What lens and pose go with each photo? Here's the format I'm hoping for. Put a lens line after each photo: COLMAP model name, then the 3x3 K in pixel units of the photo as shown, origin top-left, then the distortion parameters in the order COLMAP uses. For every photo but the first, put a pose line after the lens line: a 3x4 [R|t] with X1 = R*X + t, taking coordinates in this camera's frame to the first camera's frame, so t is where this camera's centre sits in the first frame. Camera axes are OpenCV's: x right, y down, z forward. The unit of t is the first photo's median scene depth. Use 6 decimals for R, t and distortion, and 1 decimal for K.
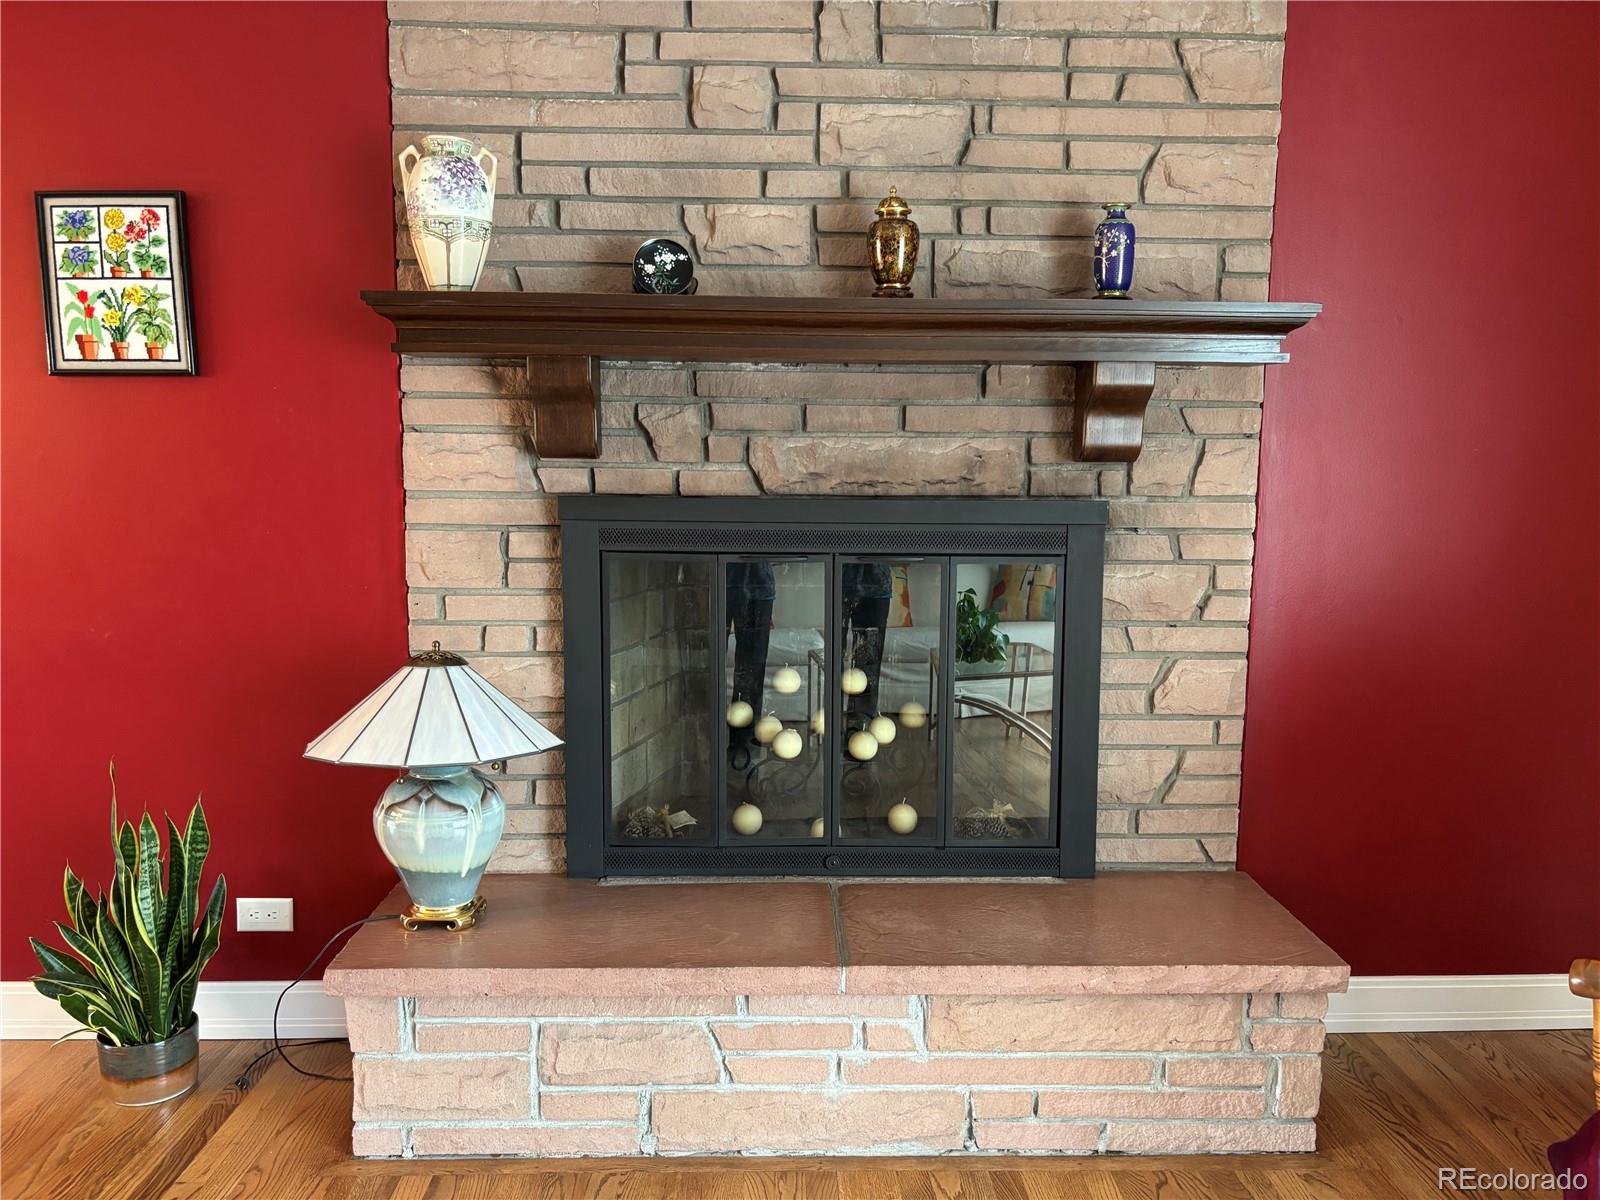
lens RADIAL K [[1213.3, 0, 809.2], [0, 1213.3, 607.3], [0, 0, 1]] dist [0.034379, -0.046157]
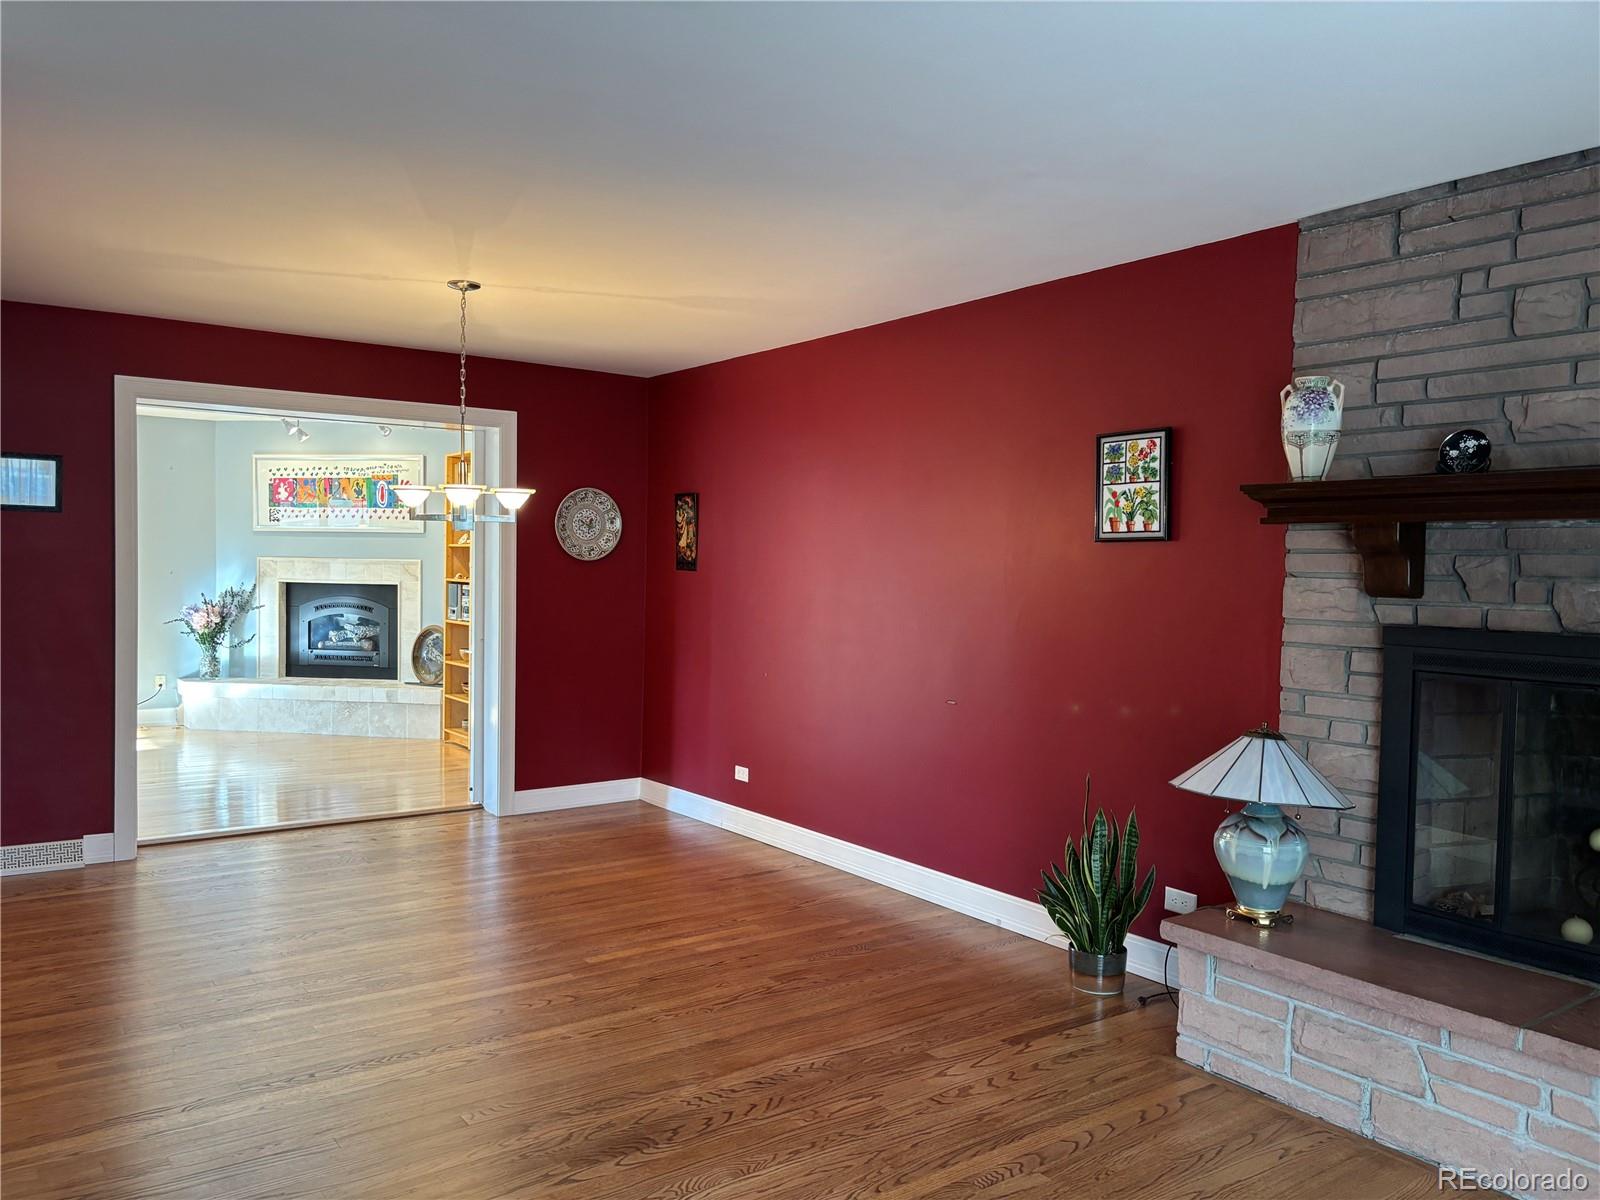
lens RADIAL K [[1213.3, 0, 809.2], [0, 1213.3, 607.3], [0, 0, 1]] dist [0.034379, -0.046157]
pose [[0.570856, 0.030139, -0.820497, 0.526839], [-0.118941, 0.991820, -0.046320, 0.023083], [0.812389, 0.124033, 0.569772, -0.259043]]
